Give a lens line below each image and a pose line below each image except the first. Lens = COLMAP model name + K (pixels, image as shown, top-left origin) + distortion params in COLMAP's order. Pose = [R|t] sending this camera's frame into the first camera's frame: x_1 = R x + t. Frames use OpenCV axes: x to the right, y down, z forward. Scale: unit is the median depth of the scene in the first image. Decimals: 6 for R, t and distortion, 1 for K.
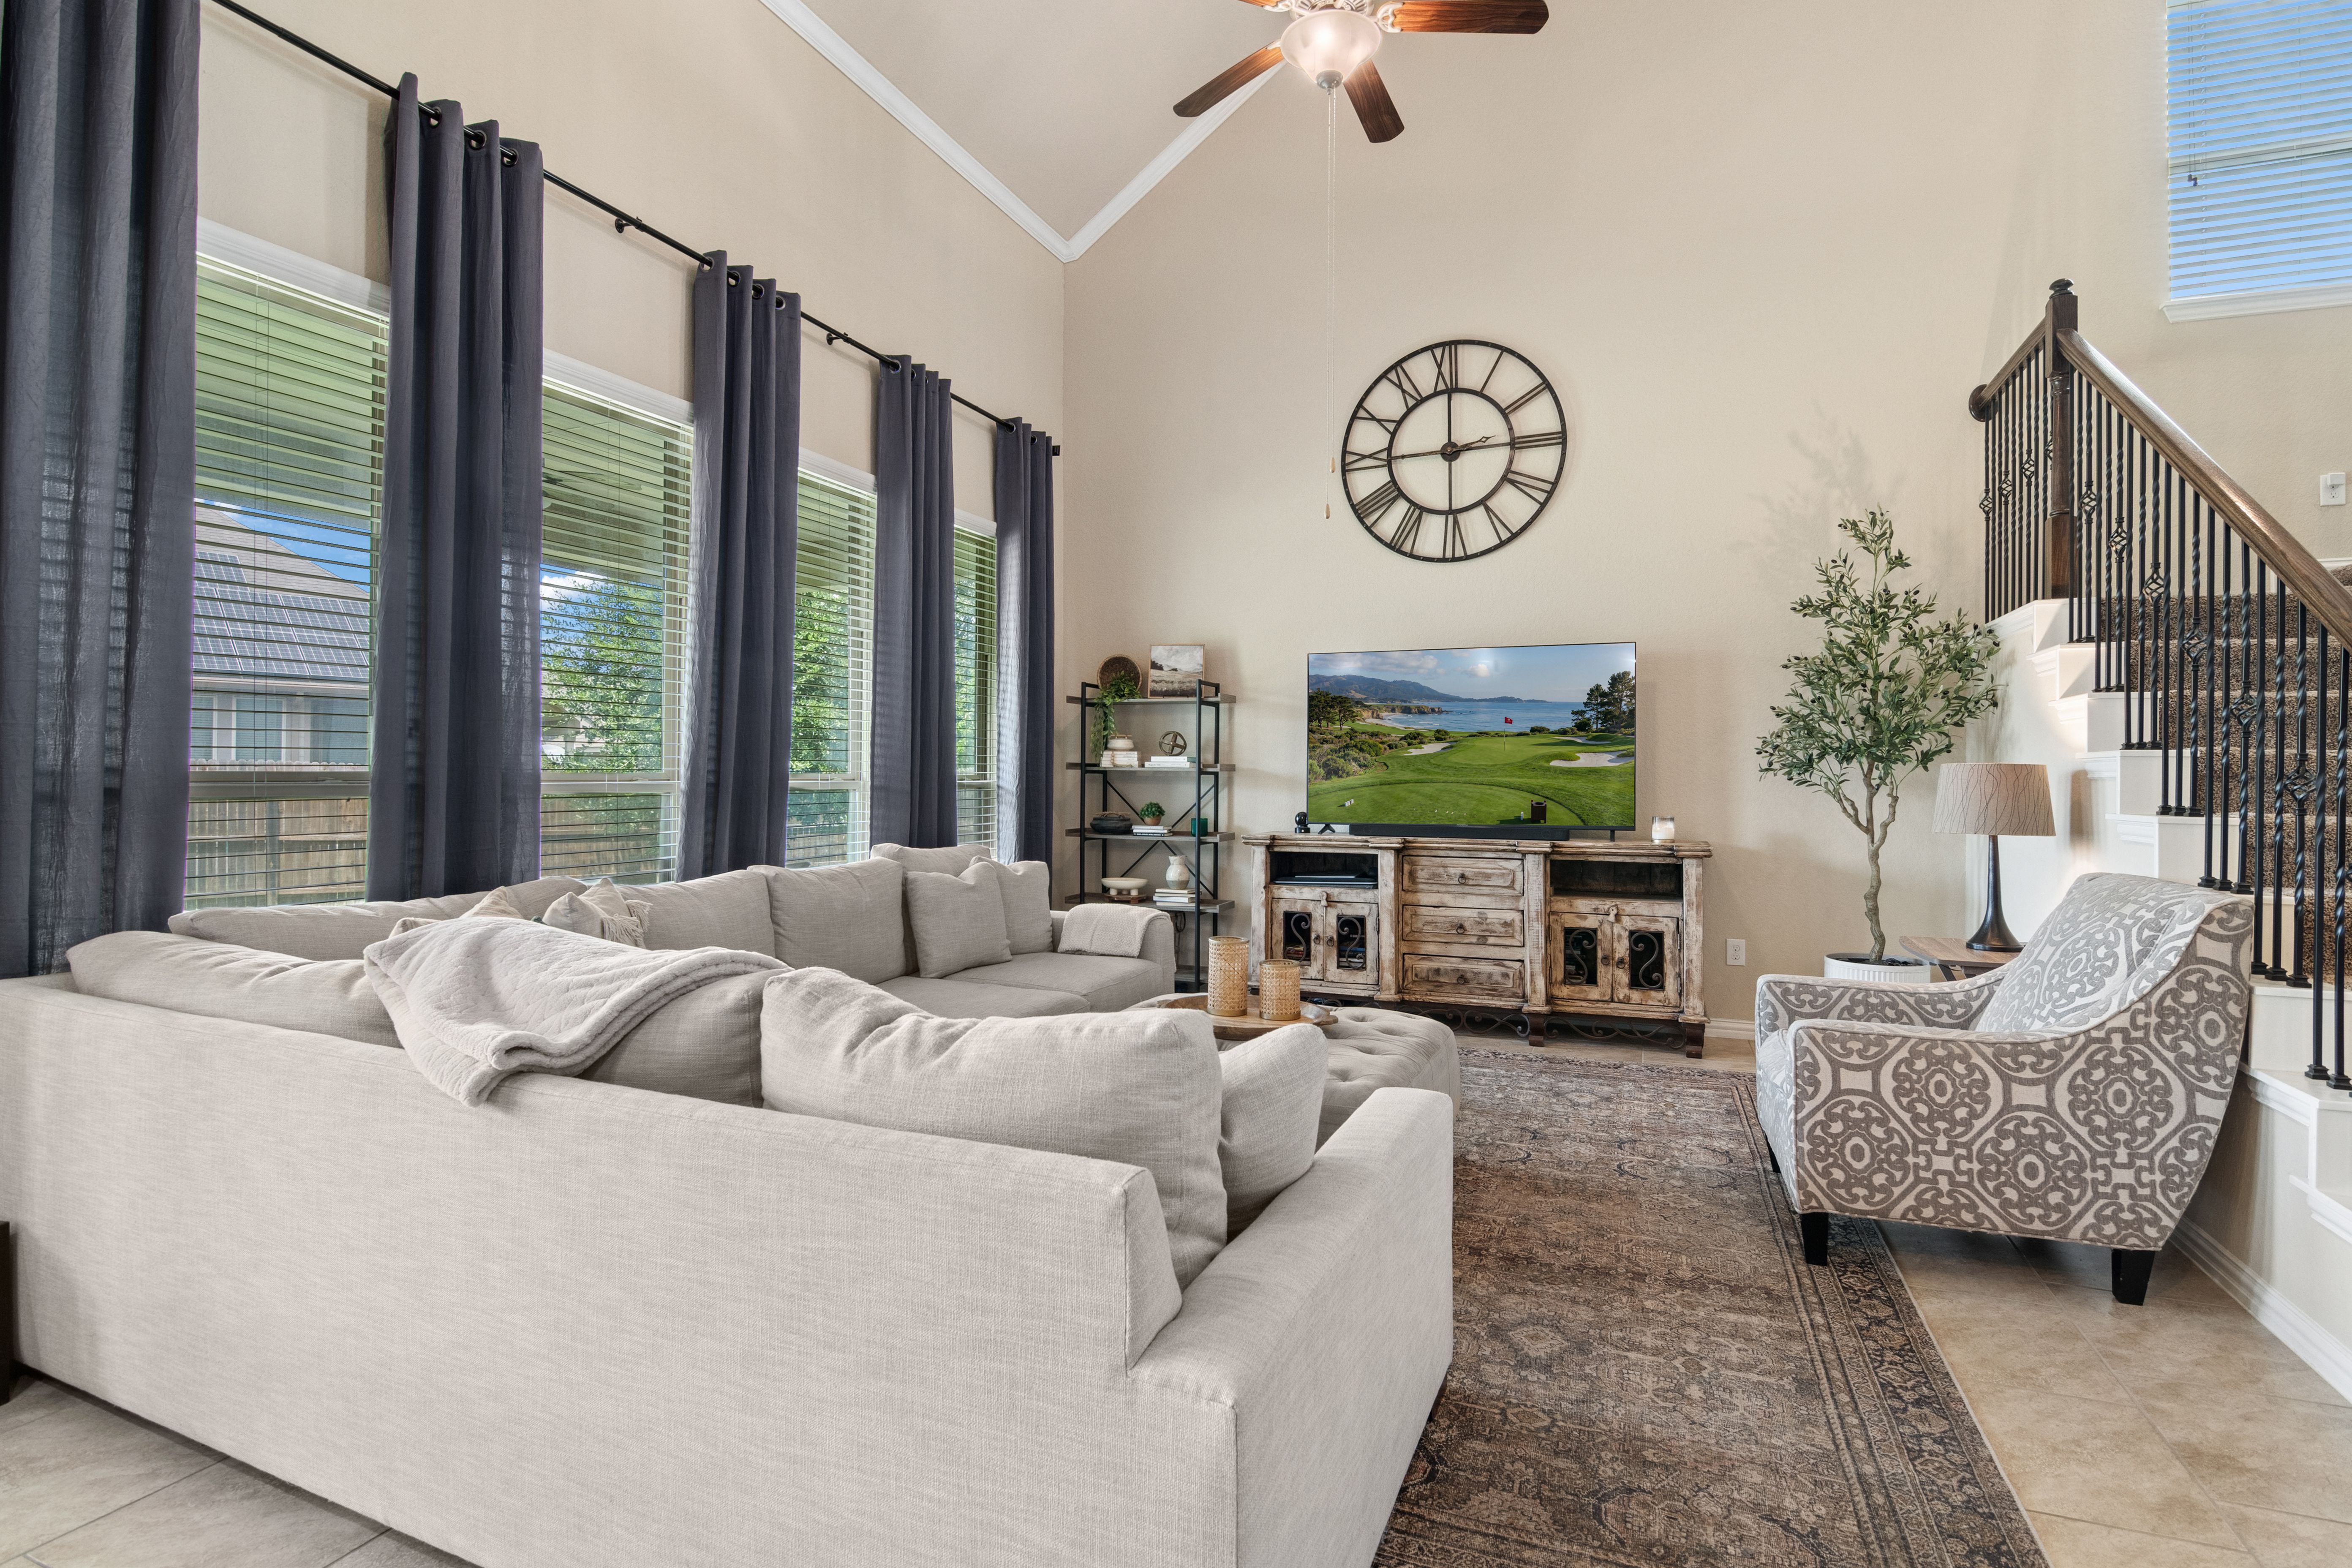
lens RADIAL K [[1139.6, 0, 1174.6], [0, 1139.6, 749.4], [0, 0, 1]] dist [0.001792, -0.008377]
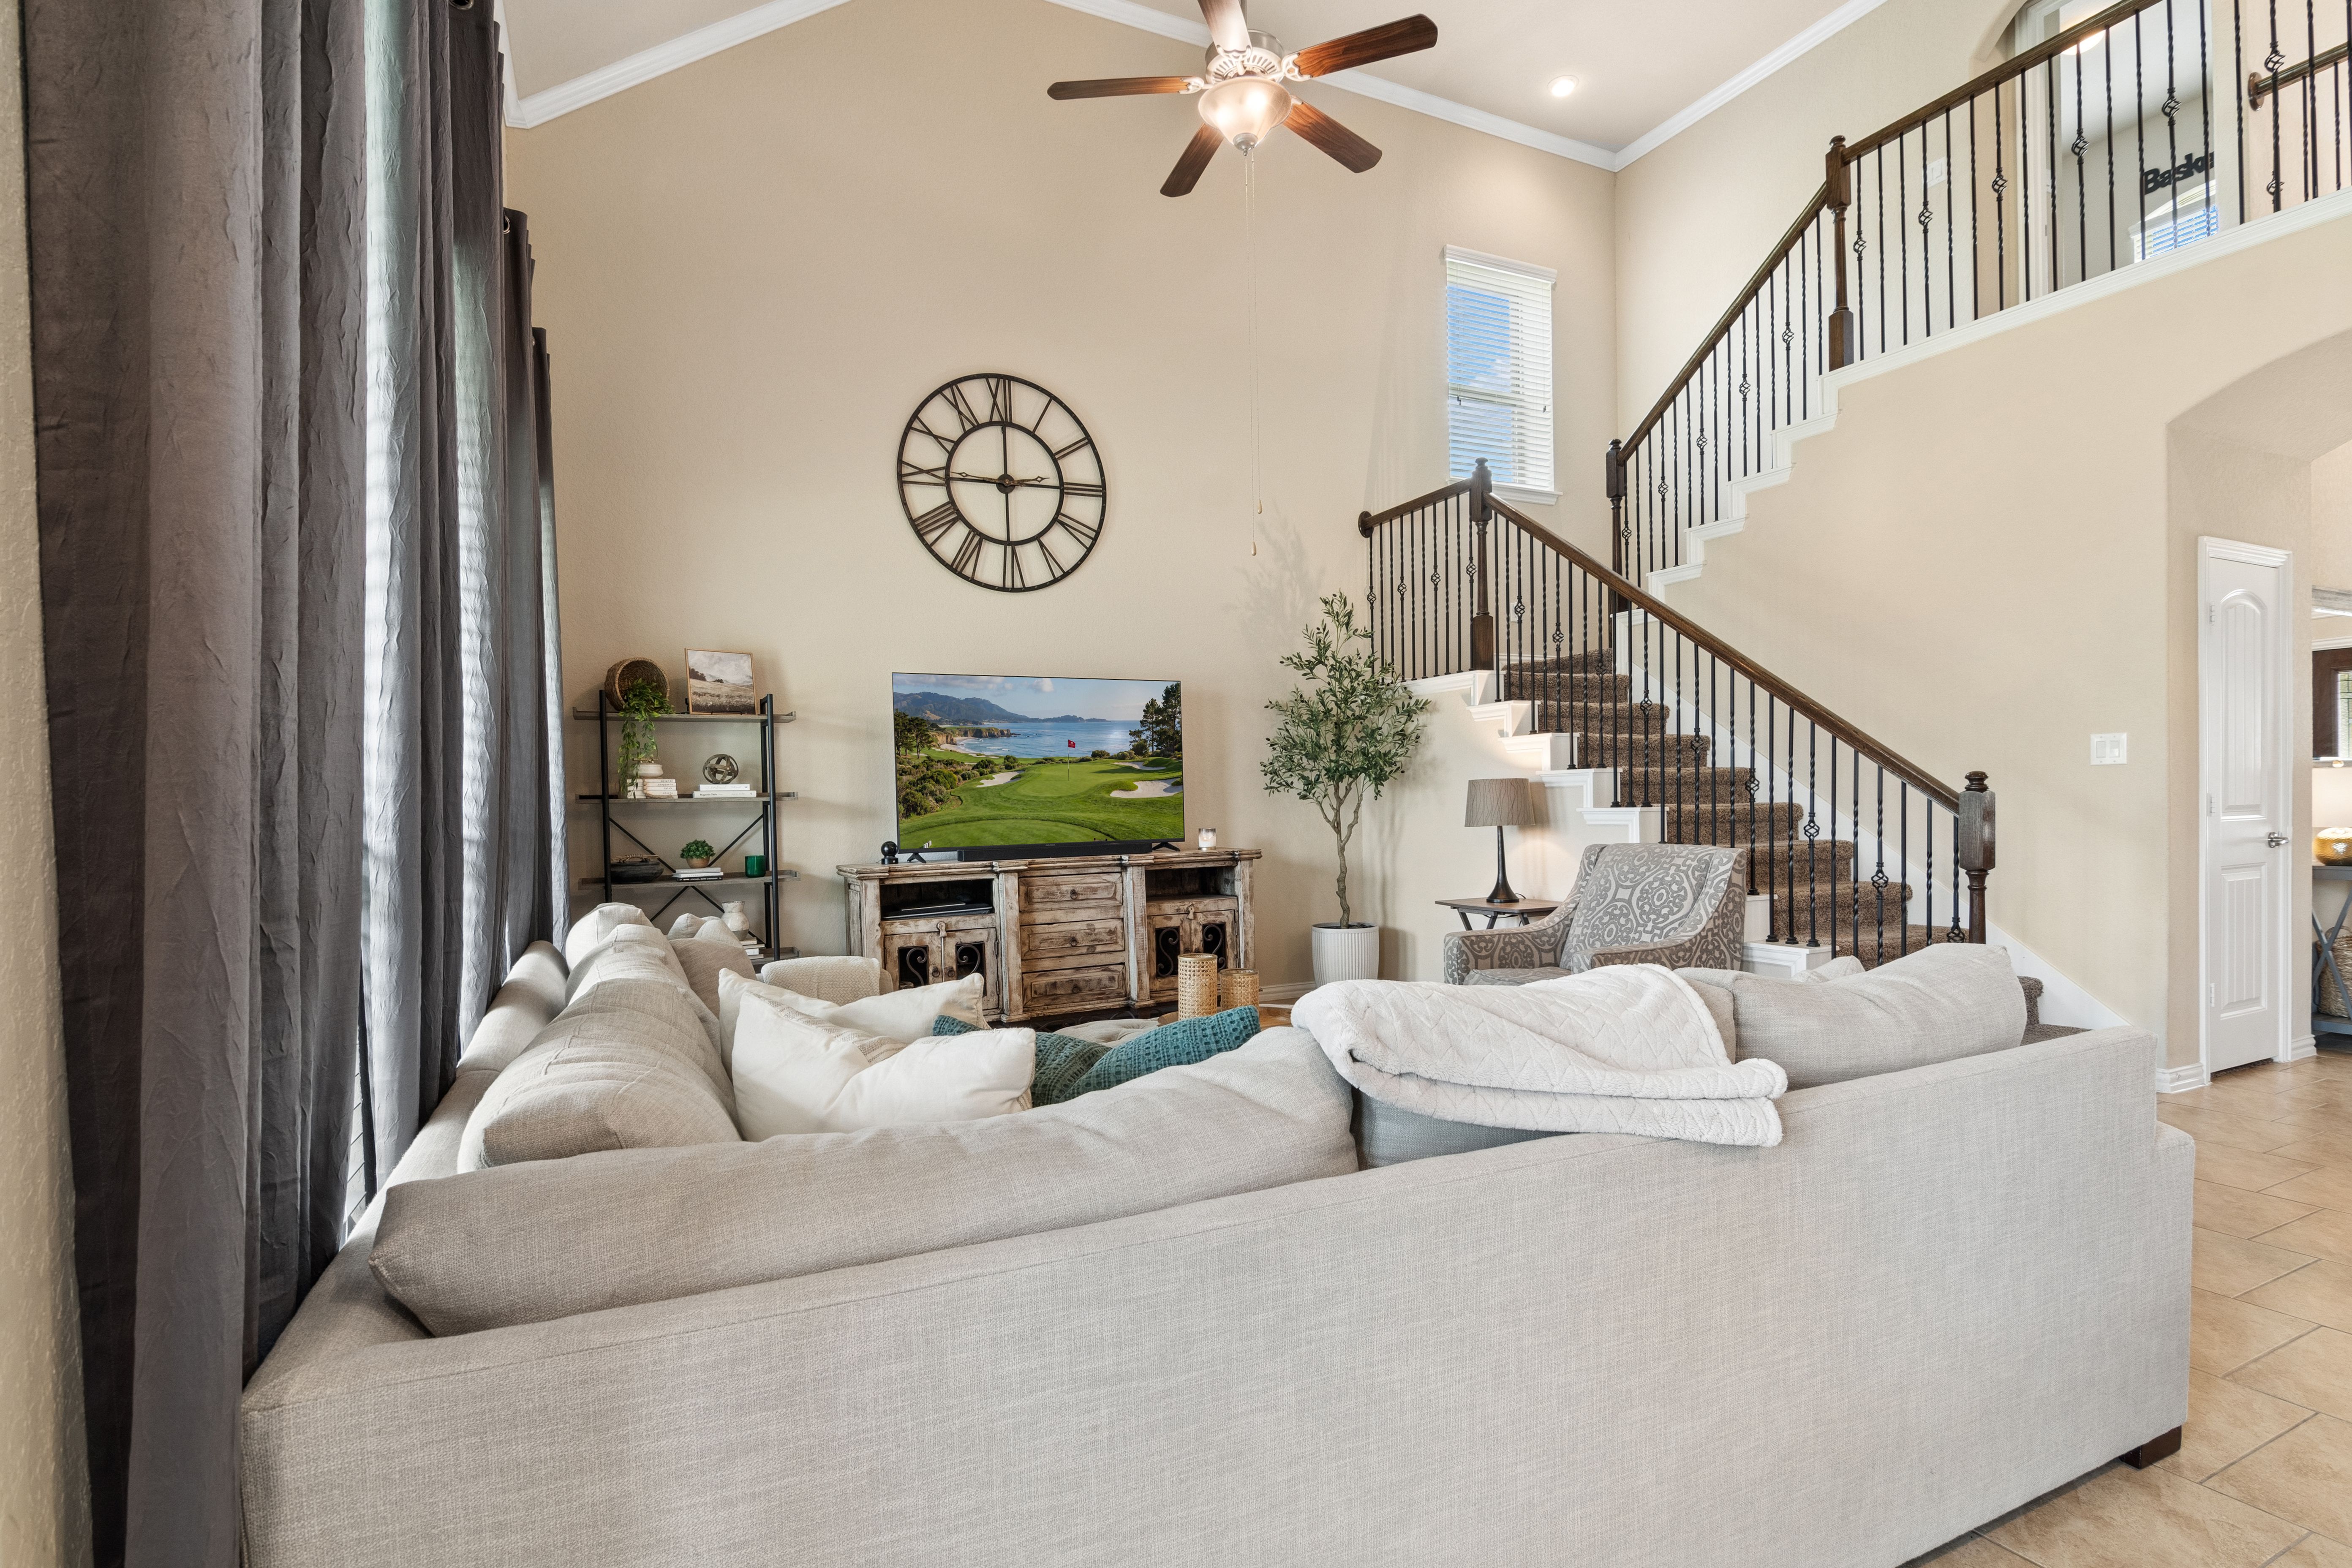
lens RADIAL K [[1146.4, 0, 1167.4], [0, 1146.4, 805.4], [0, 0, 1]] dist [0.000693, -0.000164]
pose [[0.661831, -0.025457, 0.749221, -0.484598], [0.009215, 0.999624, 0.025826, 0.003262], [-0.749597, -0.010188, 0.661817, 0.224436]]
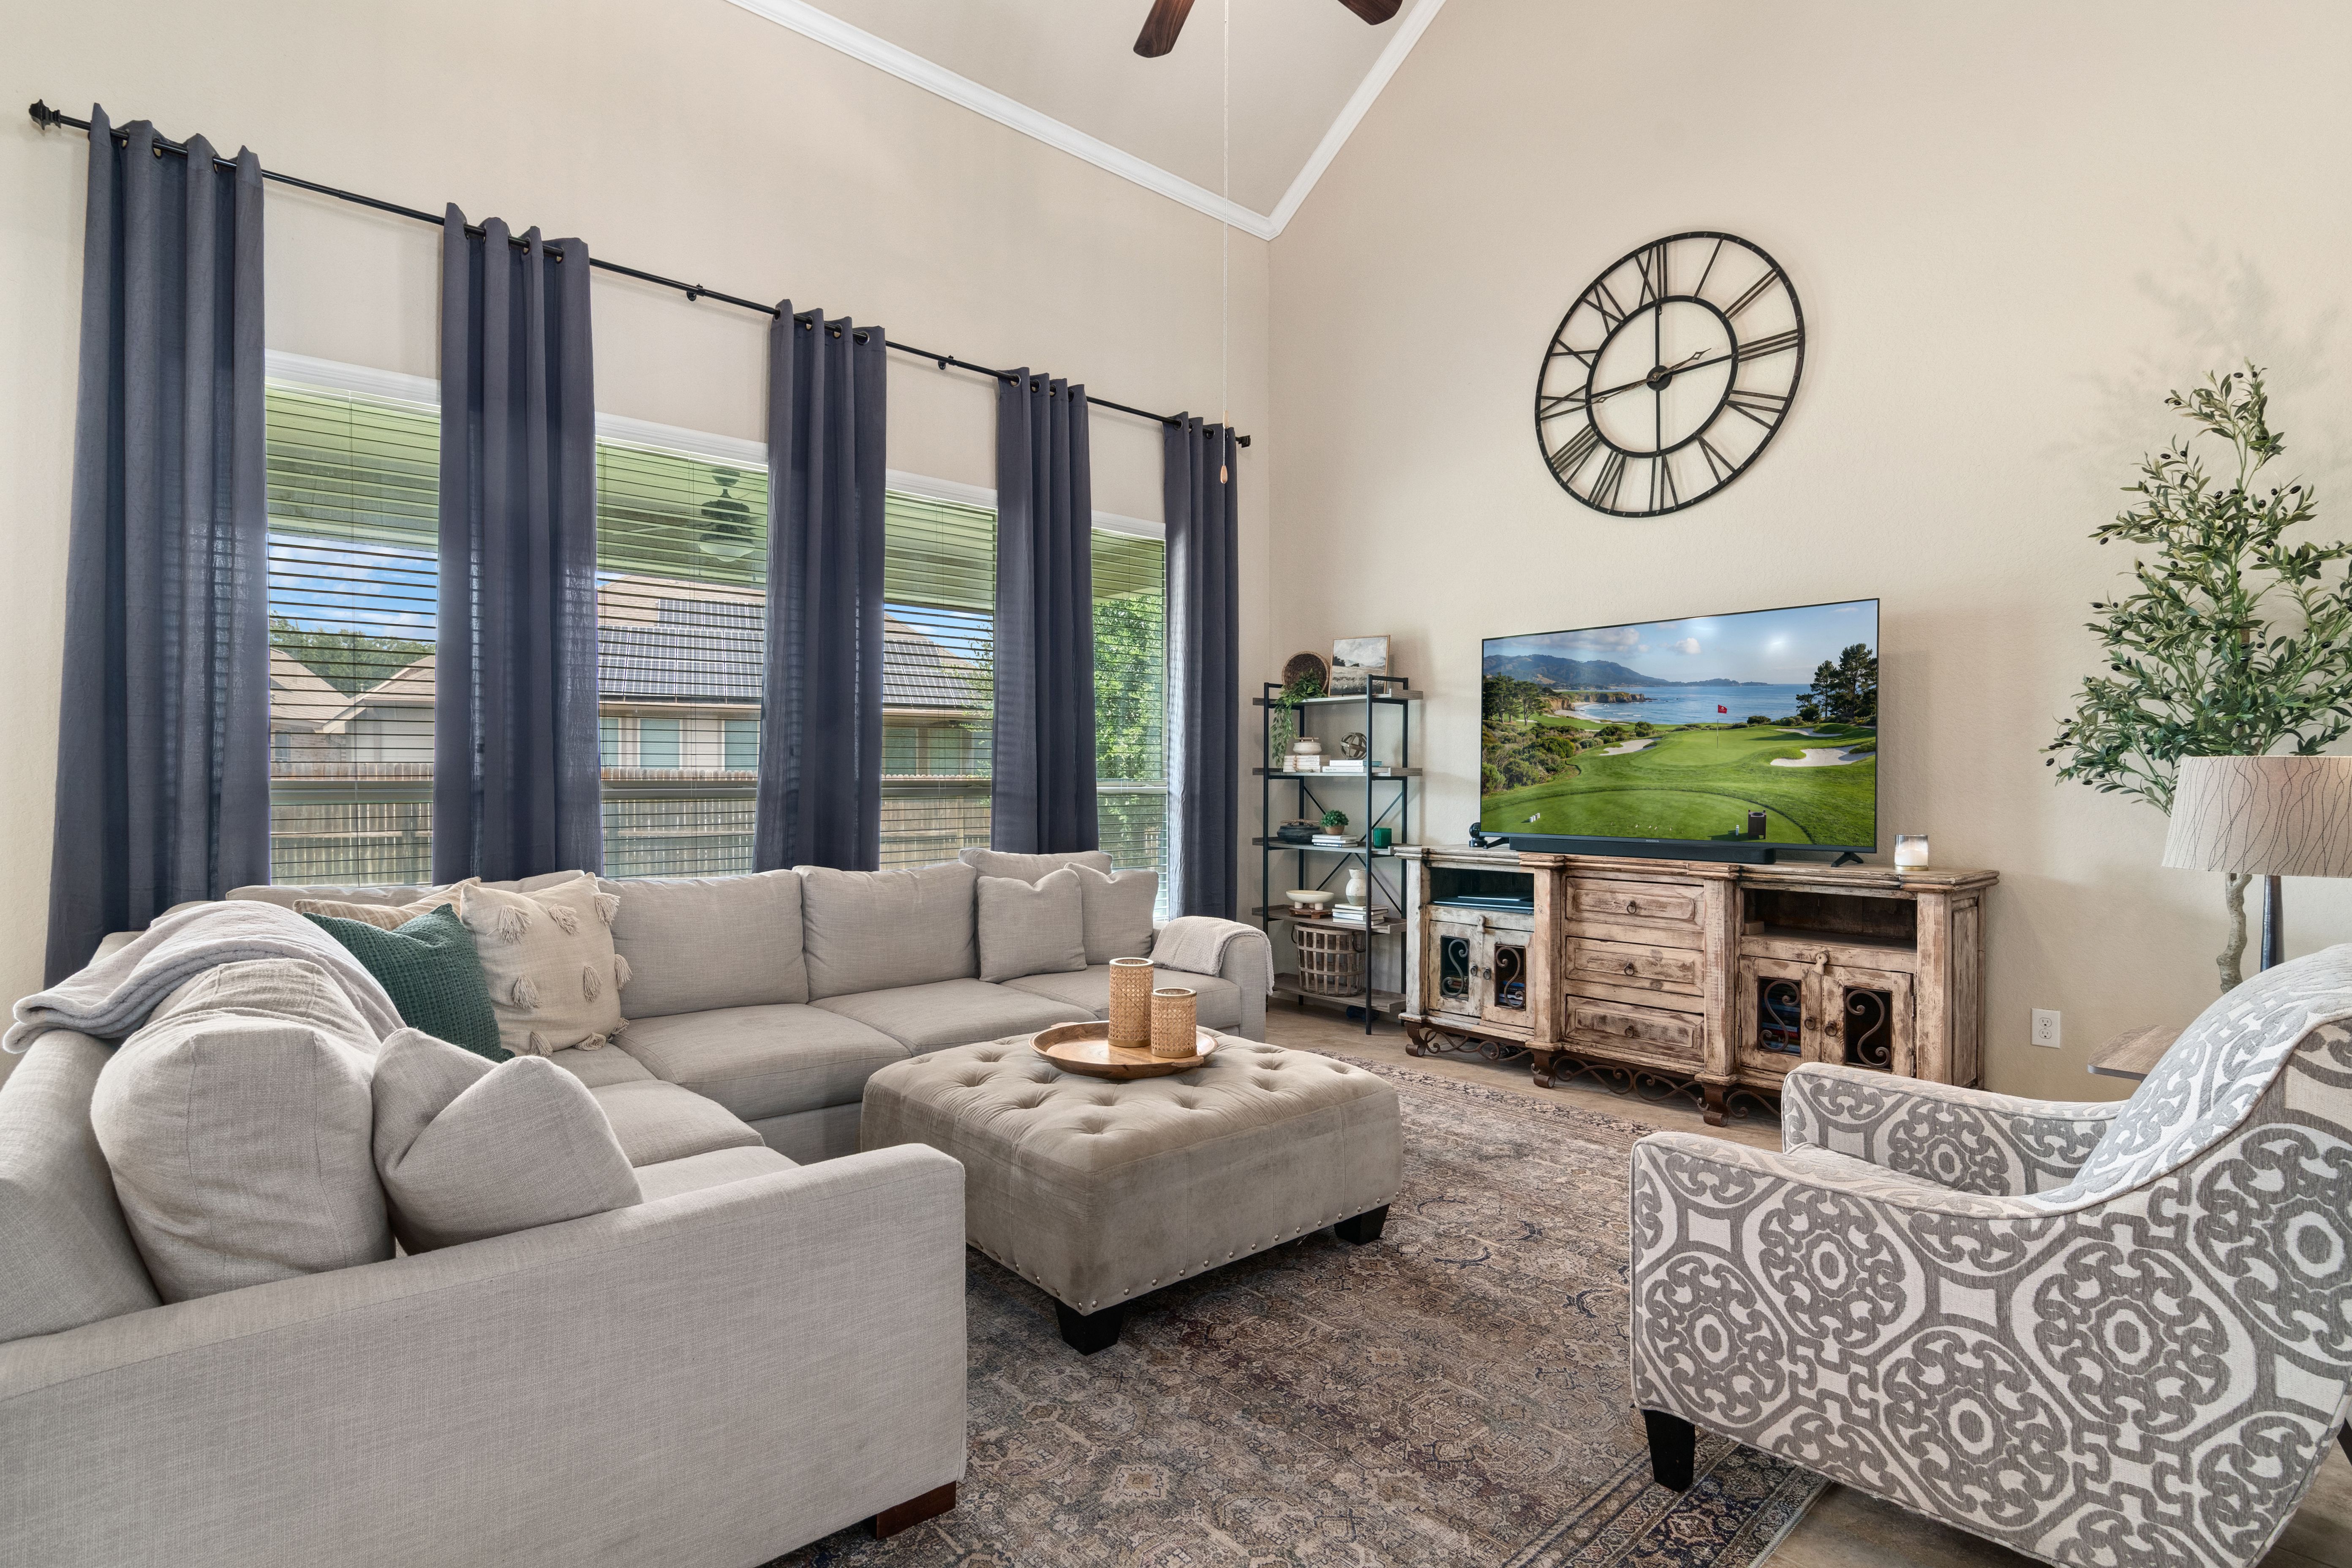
lens RADIAL K [[1138.0, 0, 1177.9], [0, 1138.0, 775.5], [0, 0, 1]] dist [-0.004420, -0.005000]
pose [[0.900301, -0.005594, -0.435232, 0.310516], [0.013176, 0.999809, 0.014404, 0.004094], [0.435068, -0.018703, 0.900203, 0.135247]]
